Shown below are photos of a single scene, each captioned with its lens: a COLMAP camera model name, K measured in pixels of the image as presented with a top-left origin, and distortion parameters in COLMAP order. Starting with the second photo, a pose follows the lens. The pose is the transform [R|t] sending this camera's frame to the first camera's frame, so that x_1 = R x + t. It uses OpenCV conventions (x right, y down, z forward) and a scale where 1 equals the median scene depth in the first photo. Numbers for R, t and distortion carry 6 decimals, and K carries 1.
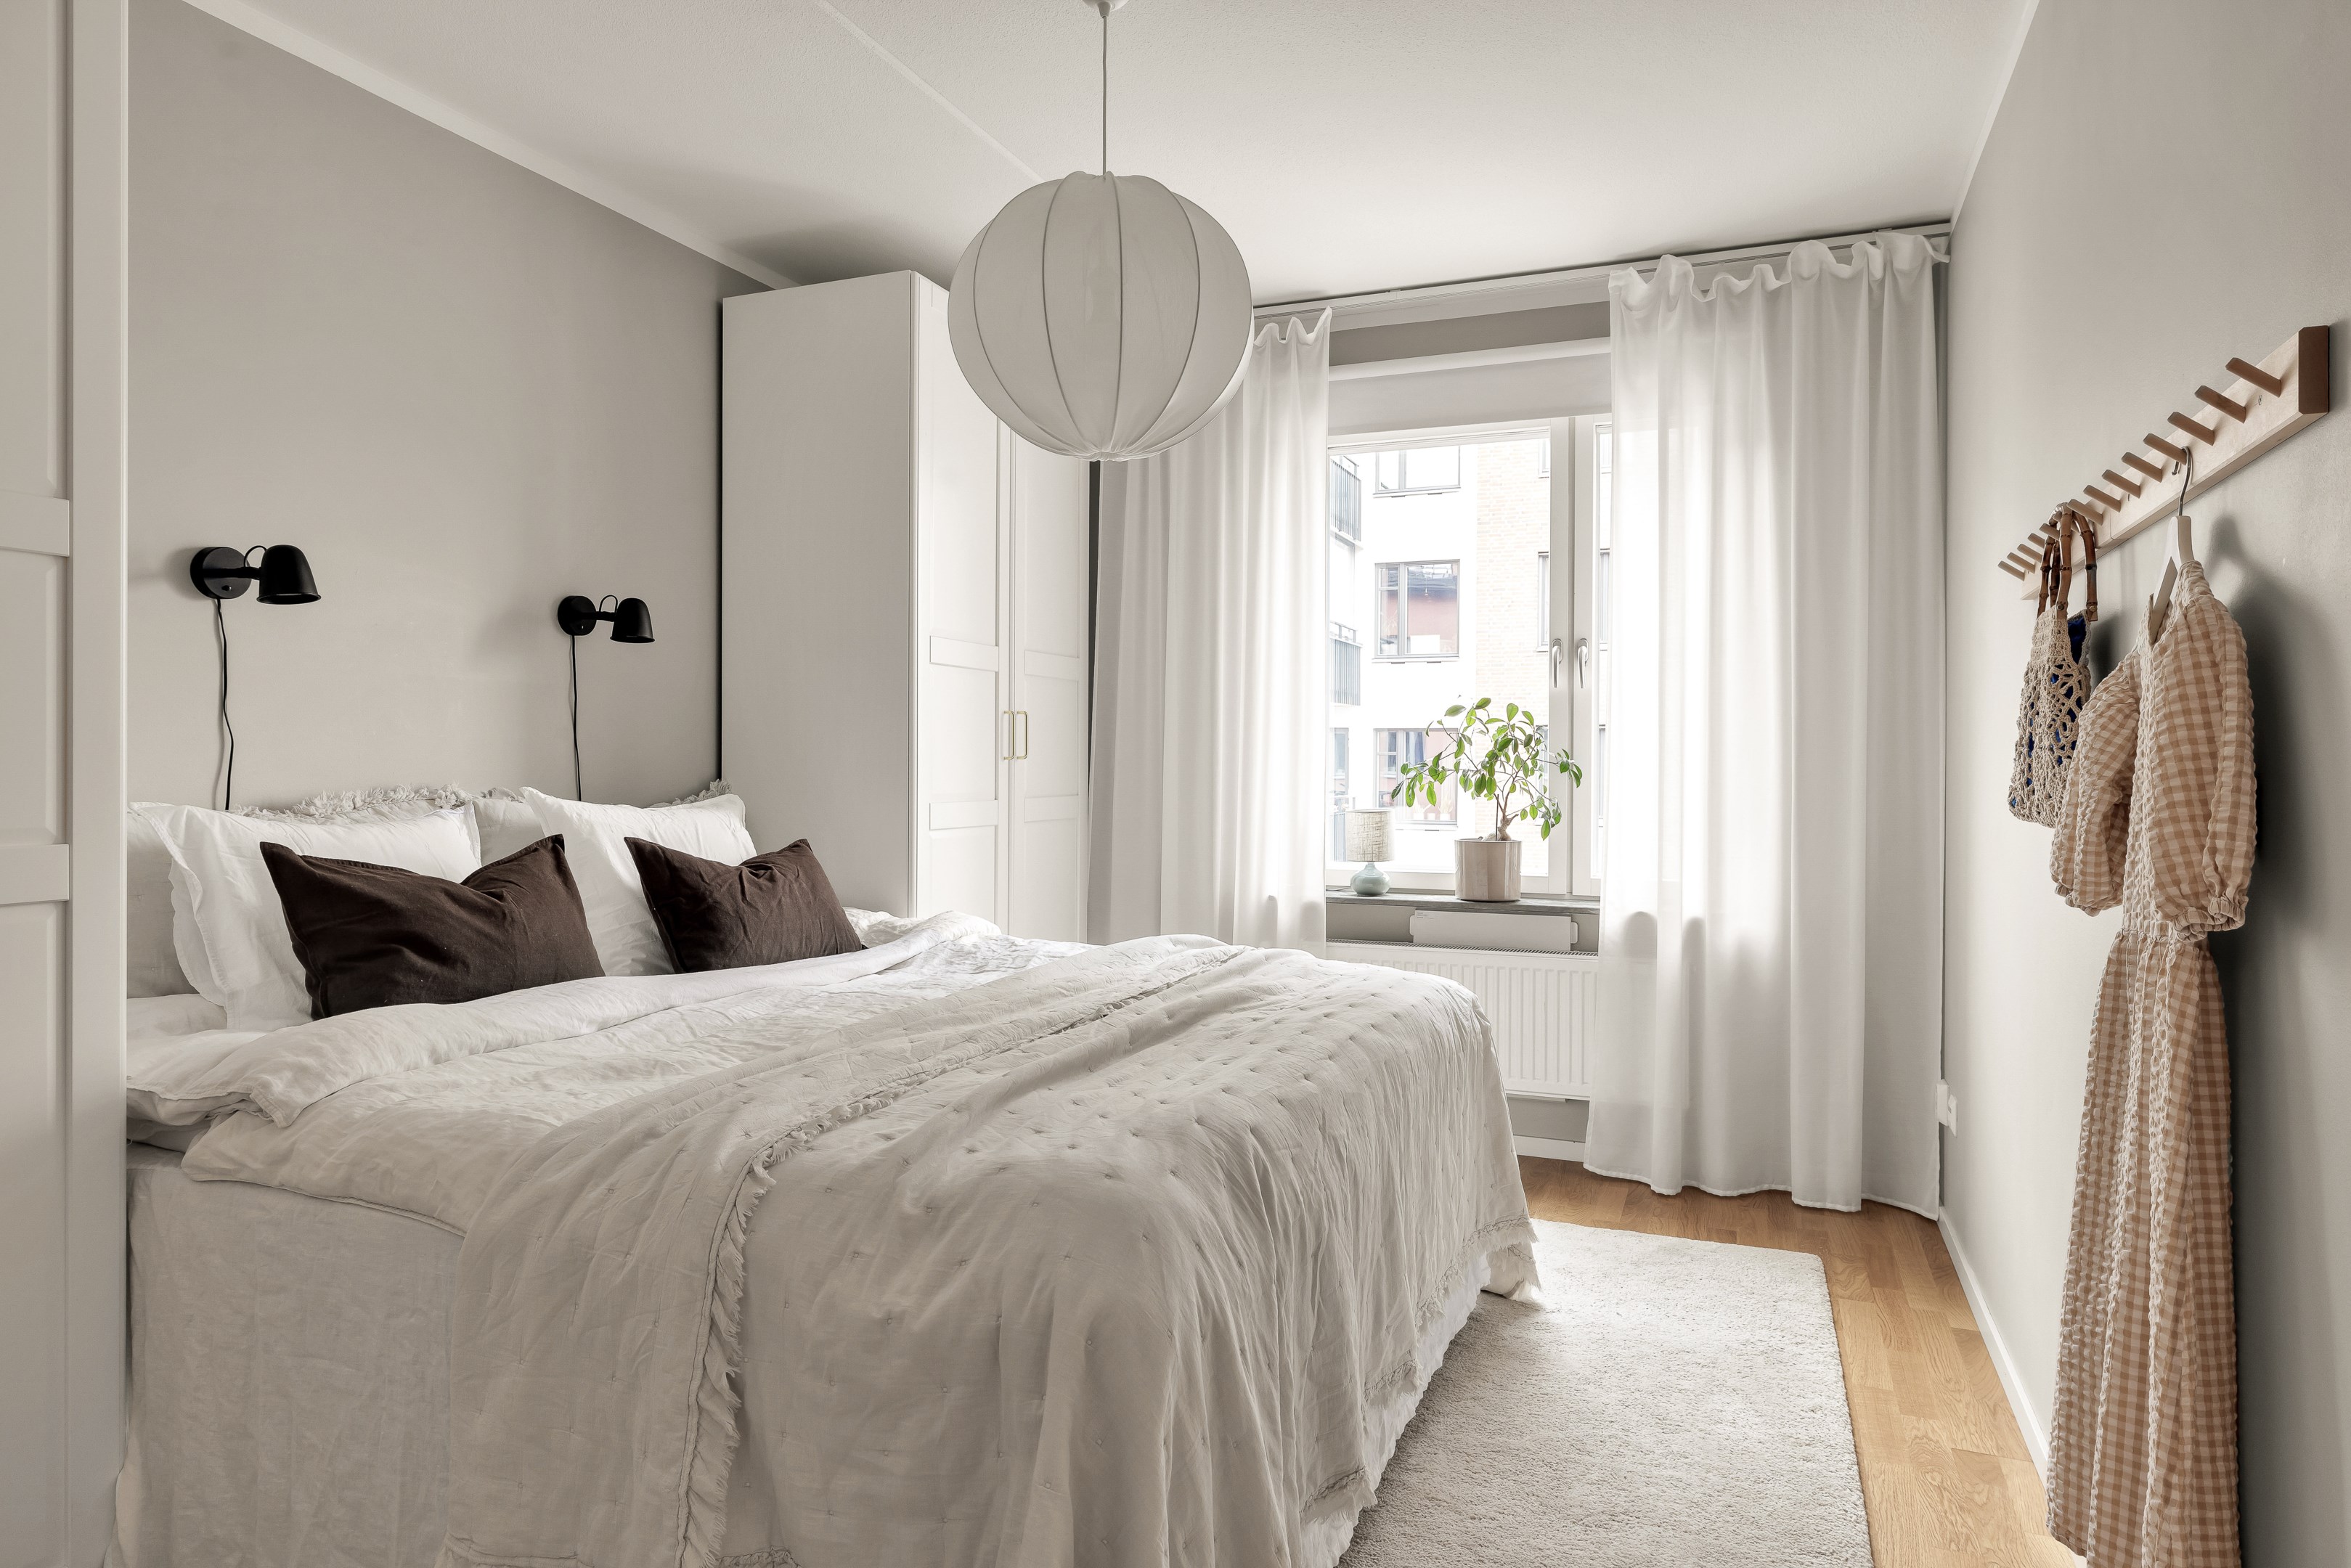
lens RADIAL K [[1393.7, 0, 1173.9], [0, 1393.7, 774.4], [0, 0, 1]] dist [-0.003274, 0.002940]
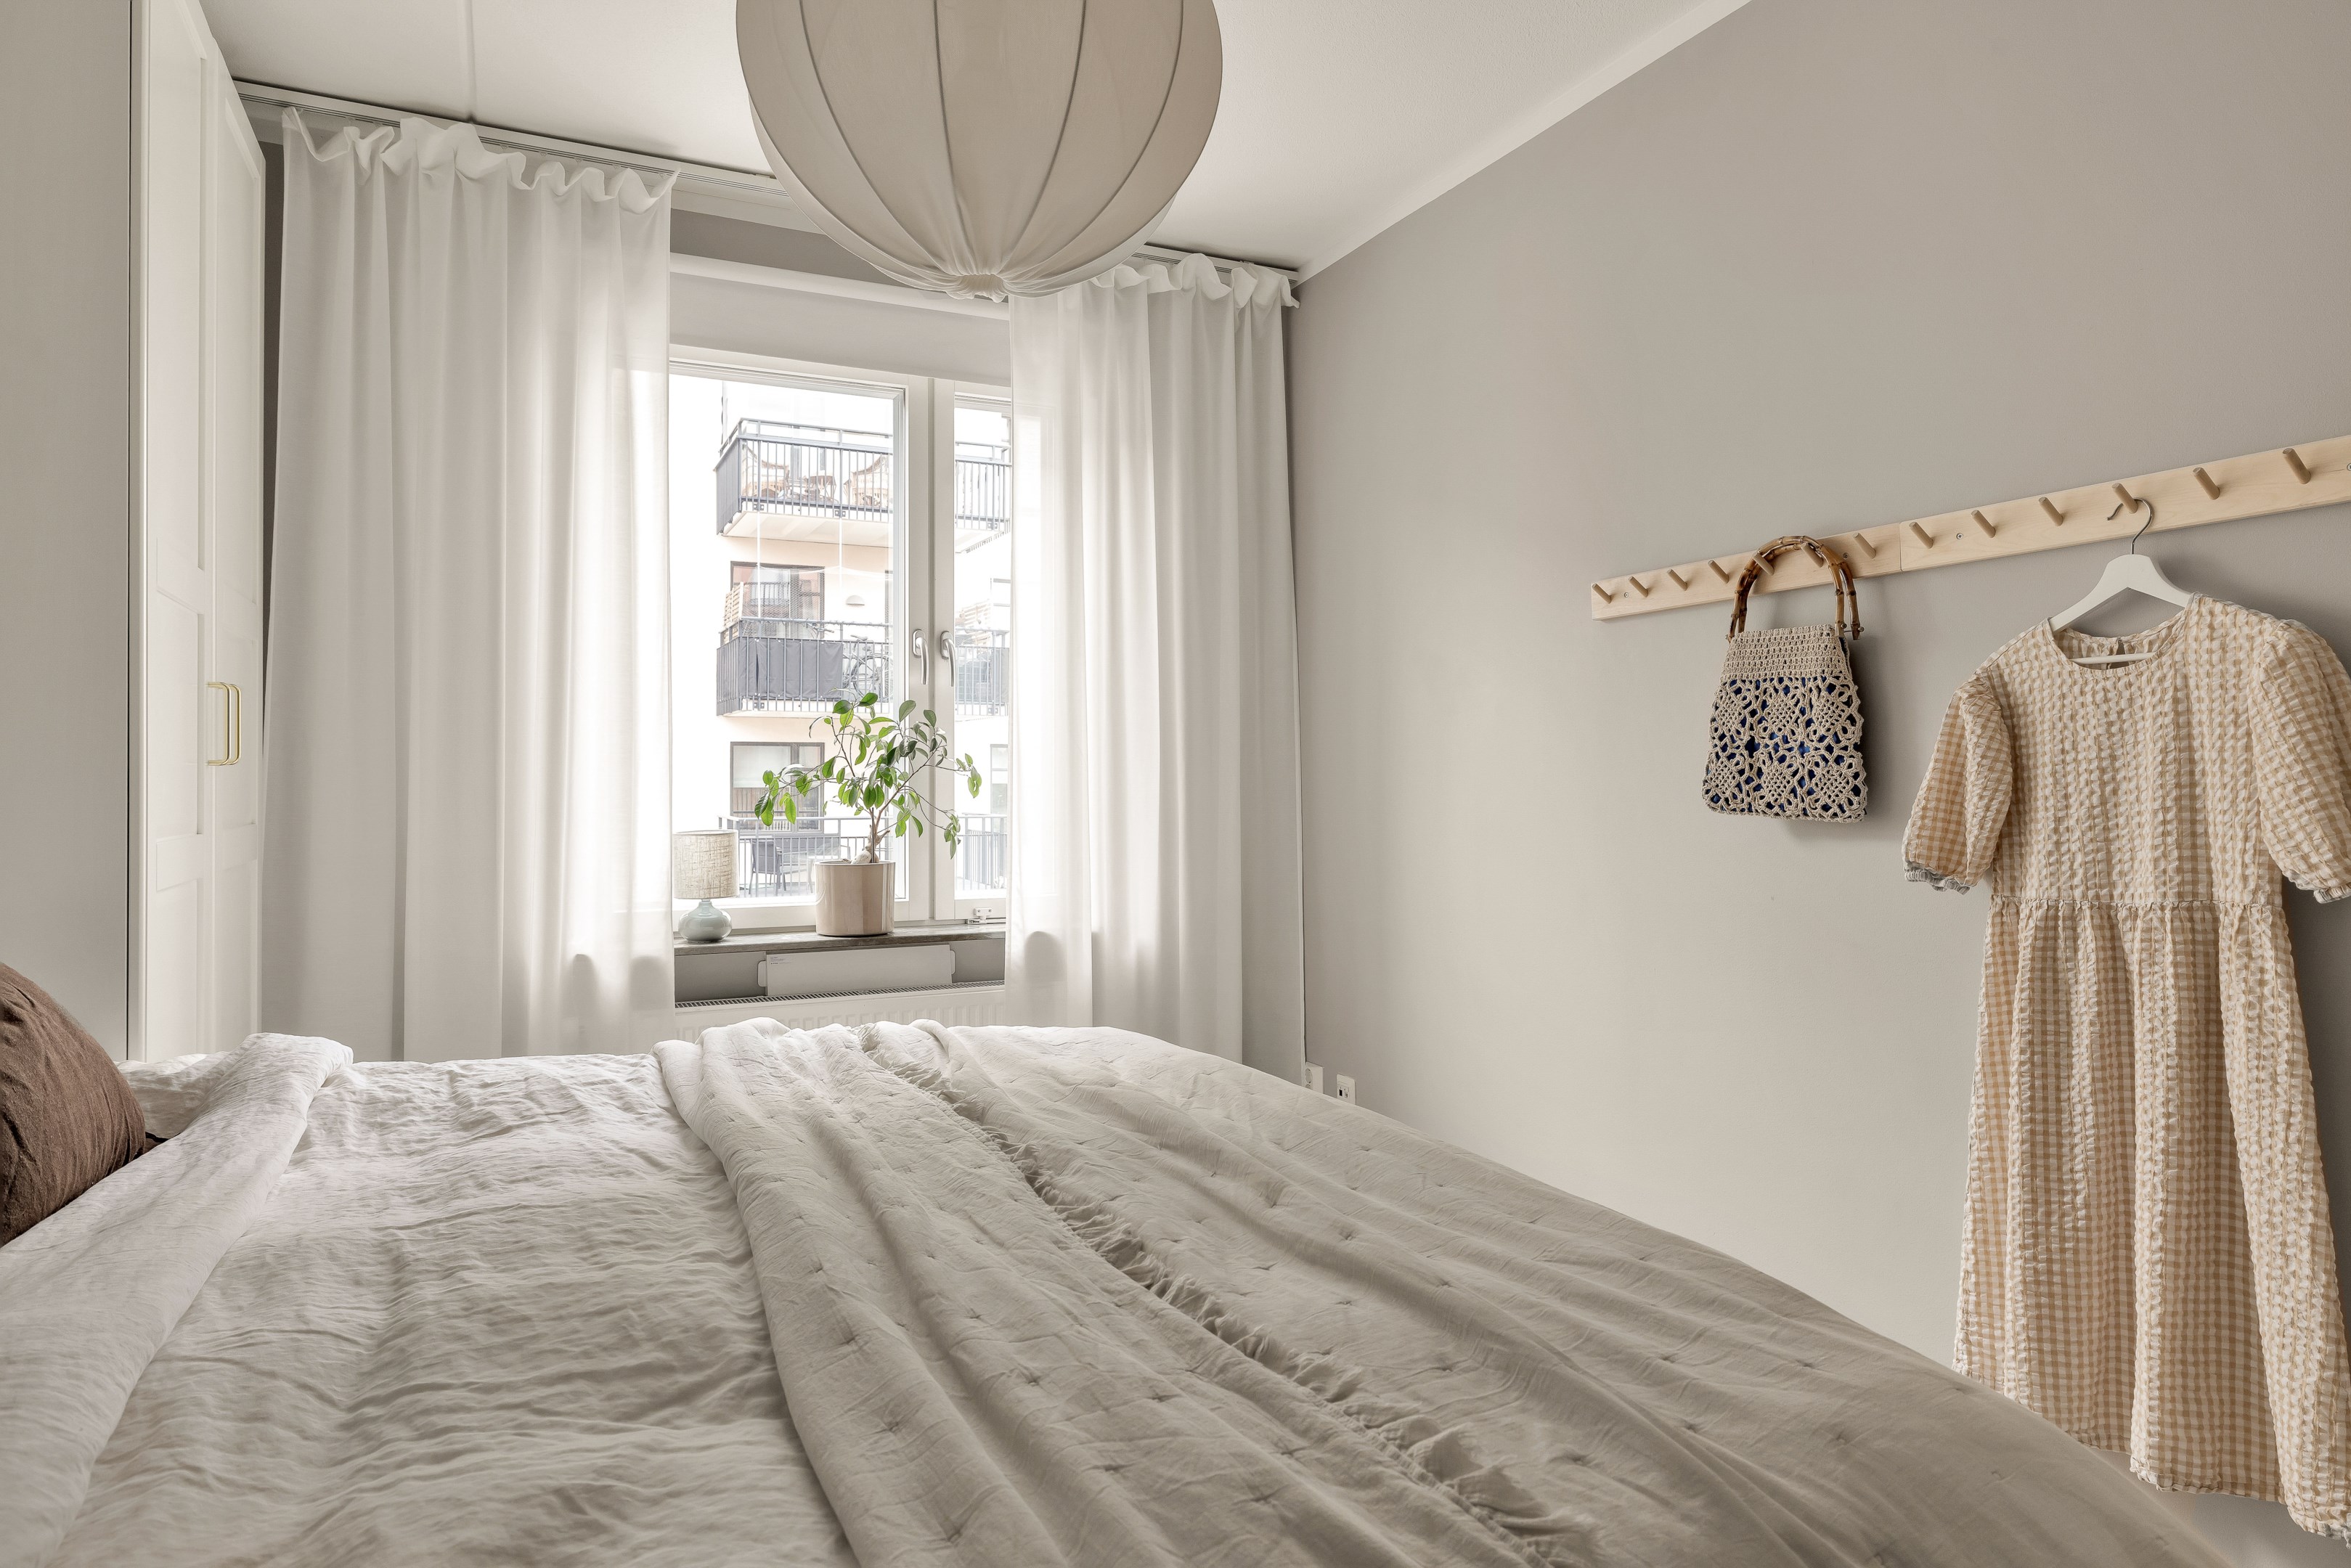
lens RADIAL K [[1393.7, 0, 1173.9], [0, 1393.7, 774.4], [0, 0, 1]] dist [-0.003274, 0.002940]
pose [[0.675419, -0.004570, 0.737420, -0.273192], [0.012536, 0.999907, -0.005285, 0.000632], [-0.737328, 0.012813, 0.675413, 0.296934]]
